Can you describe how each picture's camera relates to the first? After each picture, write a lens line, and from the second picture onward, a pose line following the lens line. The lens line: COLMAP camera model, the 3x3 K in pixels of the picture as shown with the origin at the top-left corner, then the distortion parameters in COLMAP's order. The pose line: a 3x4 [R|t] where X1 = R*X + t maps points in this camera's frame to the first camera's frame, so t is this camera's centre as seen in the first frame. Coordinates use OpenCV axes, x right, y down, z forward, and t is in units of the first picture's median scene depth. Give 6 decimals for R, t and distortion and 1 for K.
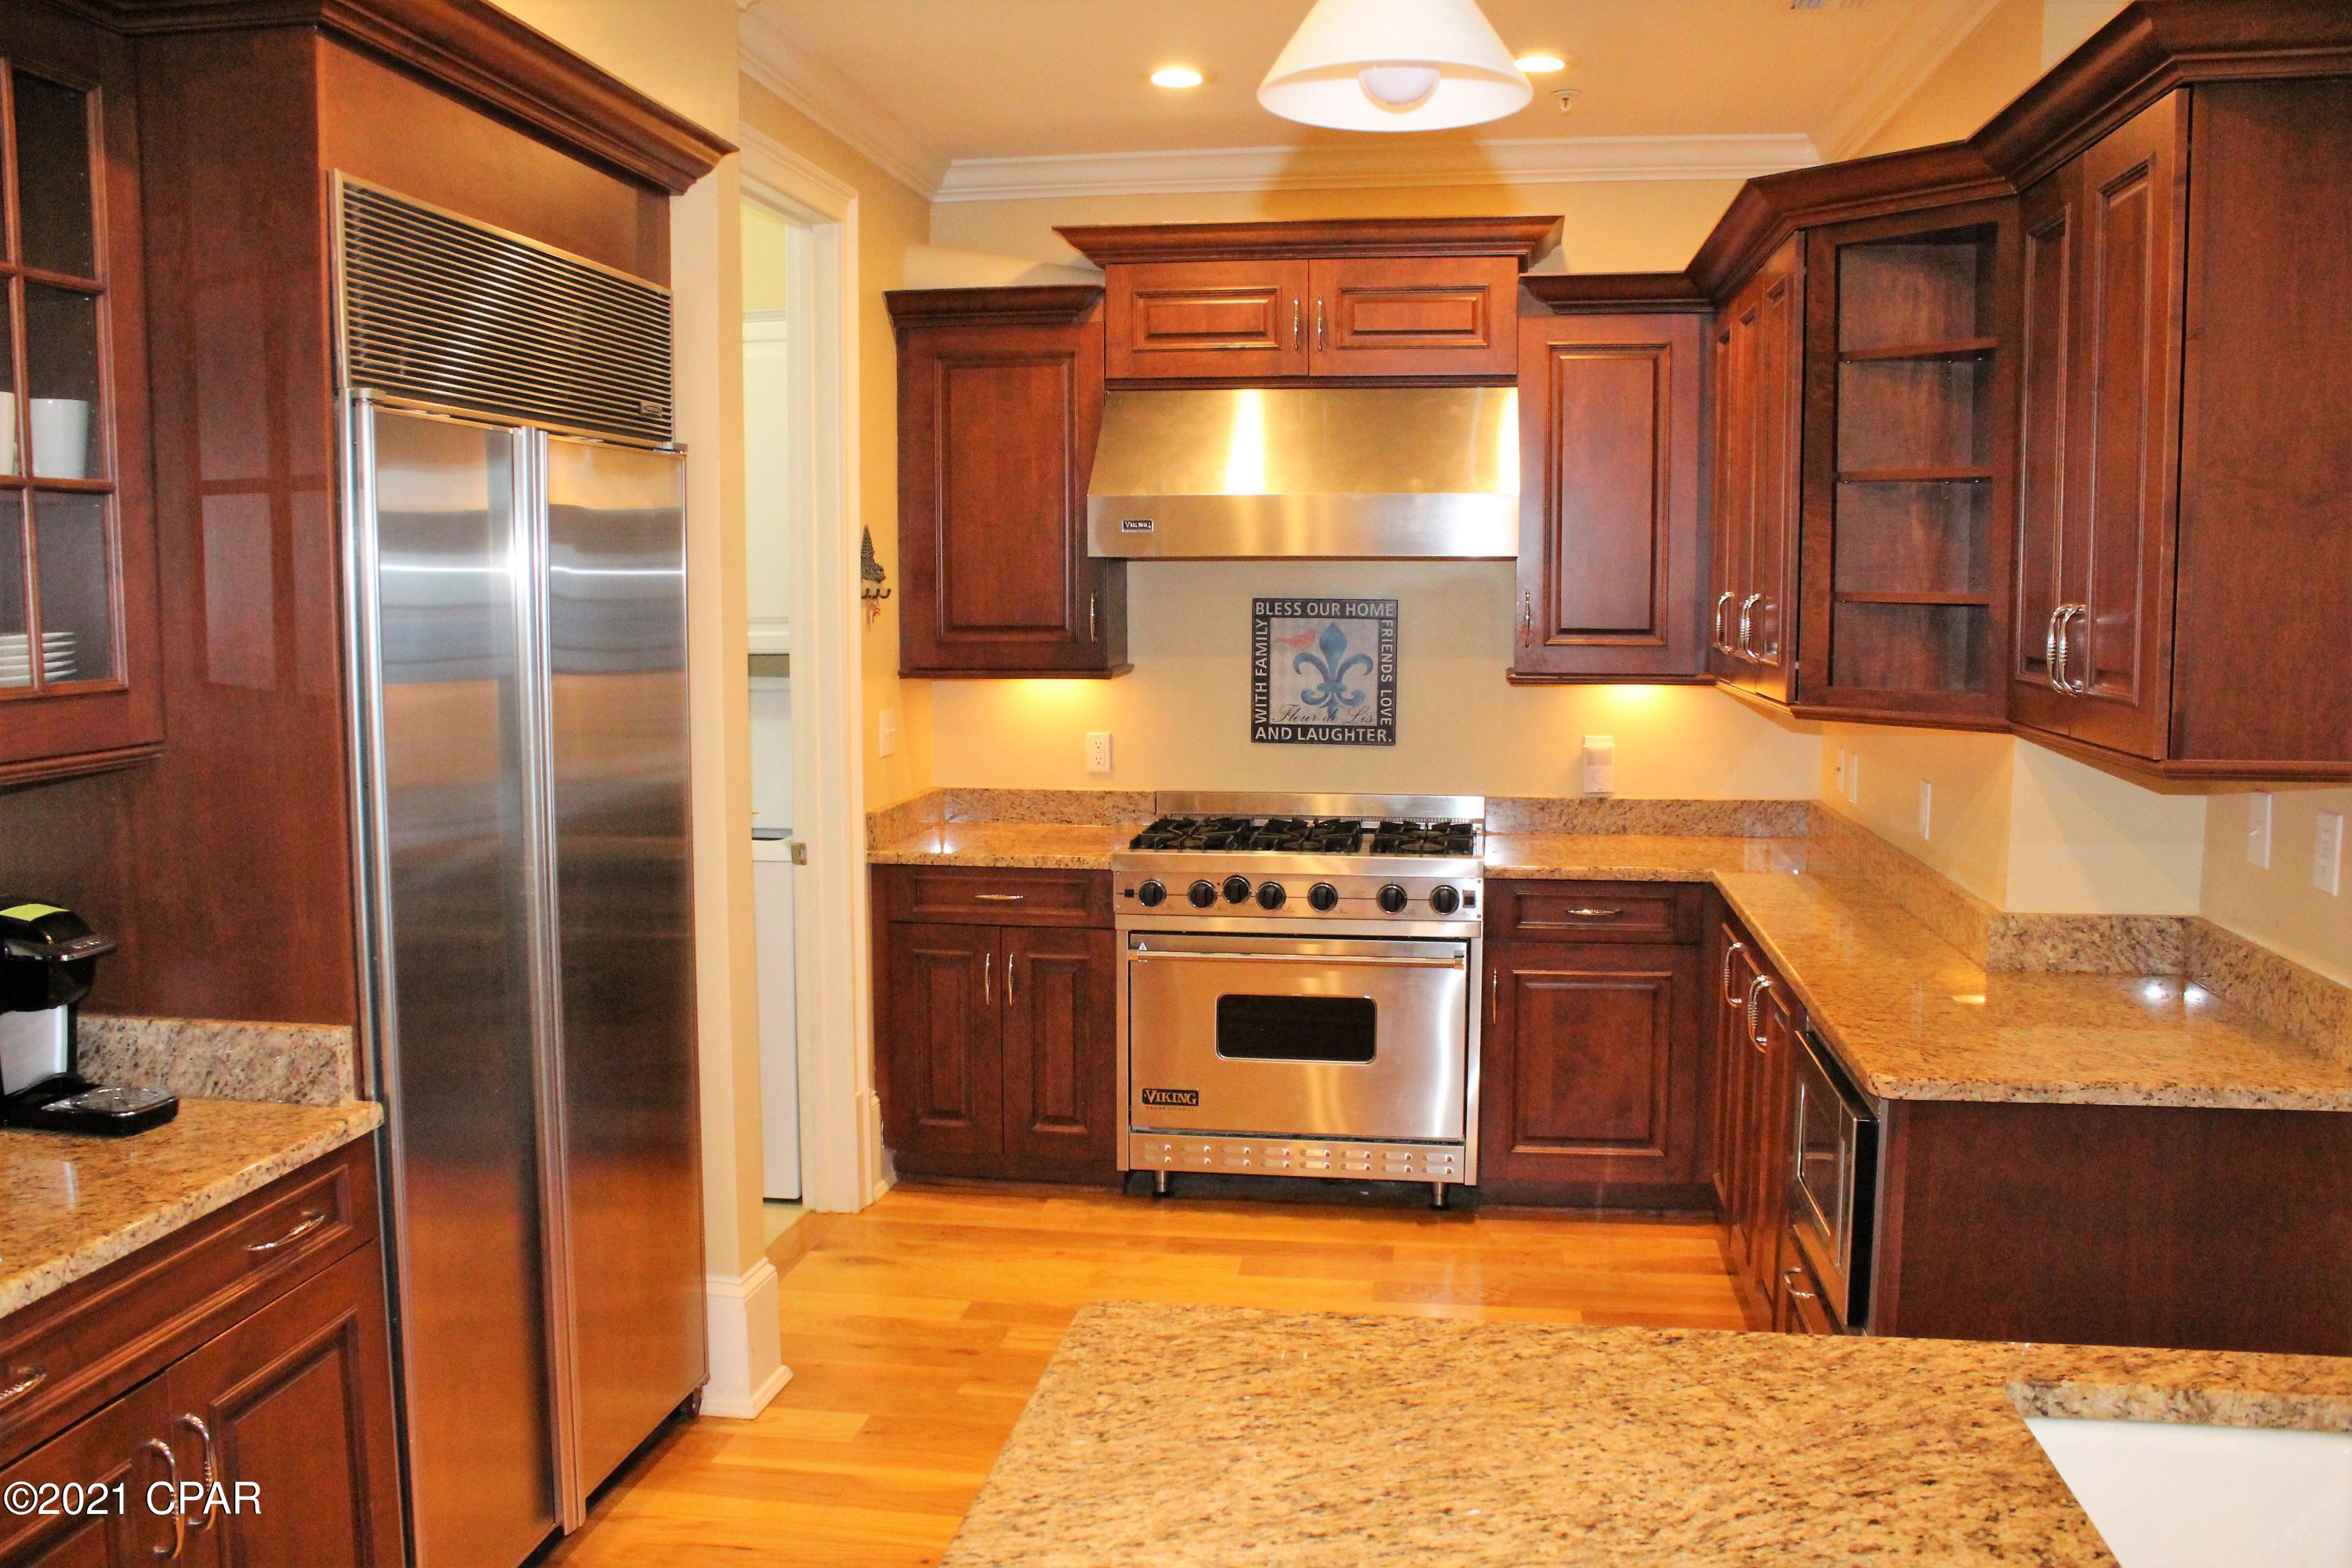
lens RADIAL K [[1964.5, 0, 1164.0], [0, 1964.5, 790.8], [0, 0, 1]] dist [-0.159273, 0.128028]
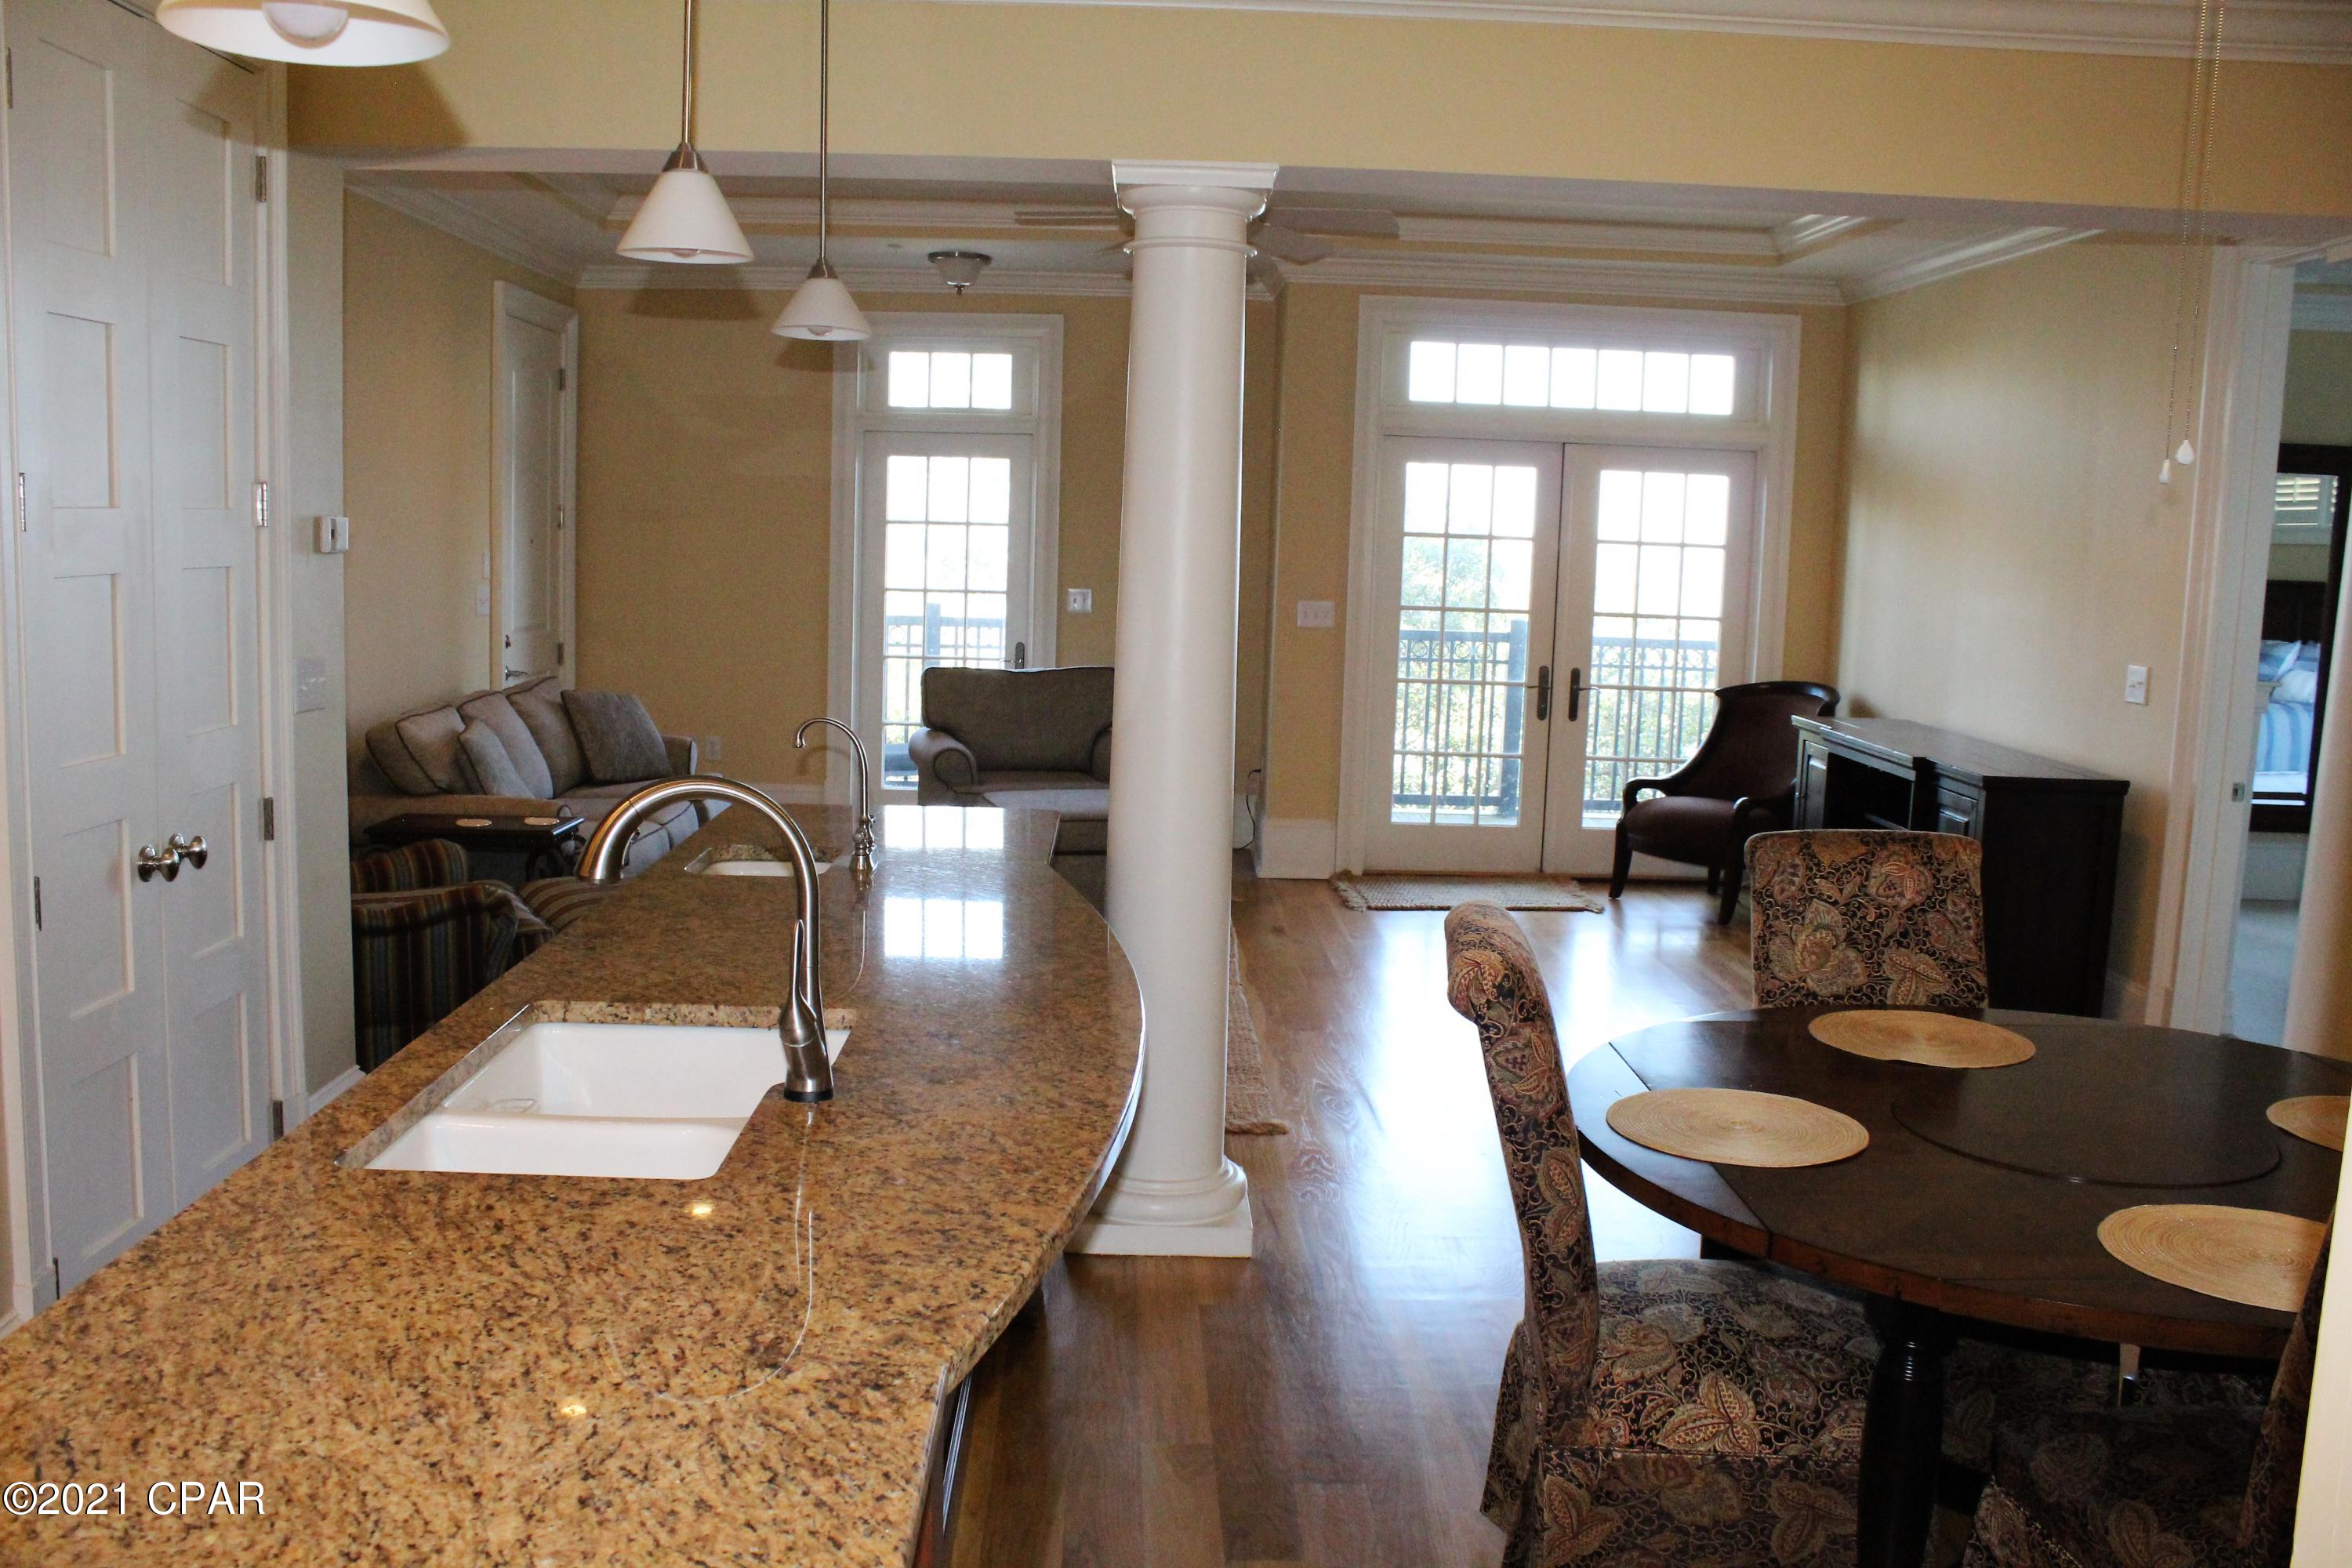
lens RADIAL K [[1964.5, 0, 1168.1], [0, 1964.5, 780.8], [0, 0, 1]] dist [-0.159273, 0.128028]
pose [[-0.174108, -0.135834, 0.975313, -0.514326], [0.079381, 0.985281, 0.151393, -0.048938], [-0.981522, 0.103780, -0.160762, 0.400560]]
